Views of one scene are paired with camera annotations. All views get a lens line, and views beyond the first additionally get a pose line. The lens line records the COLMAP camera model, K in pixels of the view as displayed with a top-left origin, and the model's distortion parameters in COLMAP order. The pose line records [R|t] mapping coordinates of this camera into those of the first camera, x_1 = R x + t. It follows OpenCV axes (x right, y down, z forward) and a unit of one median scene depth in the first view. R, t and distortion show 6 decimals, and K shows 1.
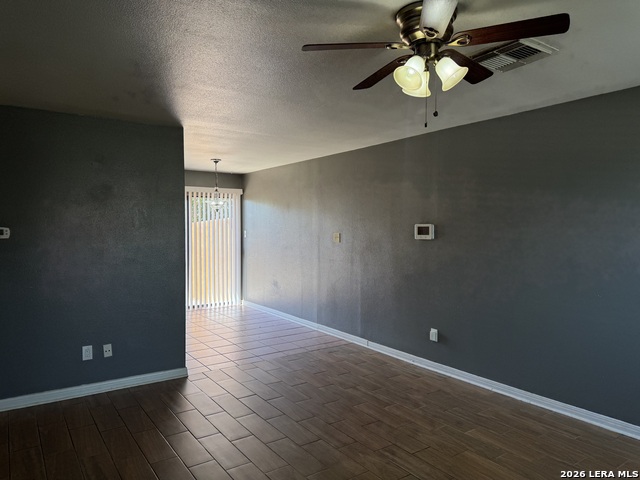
lens RADIAL K [[462.5, 0, 321.8], [0, 462.5, 238.7], [0, 0, 1]] dist [0.012064, -0.002495]
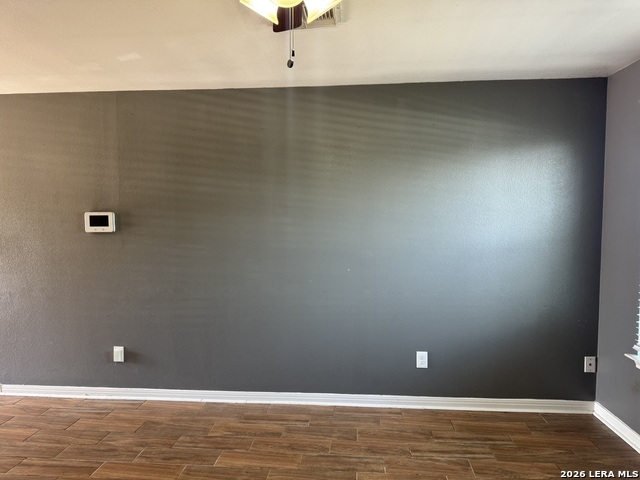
lens RADIAL K [[462.5, 0, 319.4], [0, 462.5, 242.6], [0, 0, 1]] dist [0.012064, -0.002495]
pose [[0.637856, -0.046332, 0.768760, -0.143888], [0.022644, 0.998885, 0.041413, -0.005319], [-0.769822, -0.009008, 0.638195, 0.254977]]
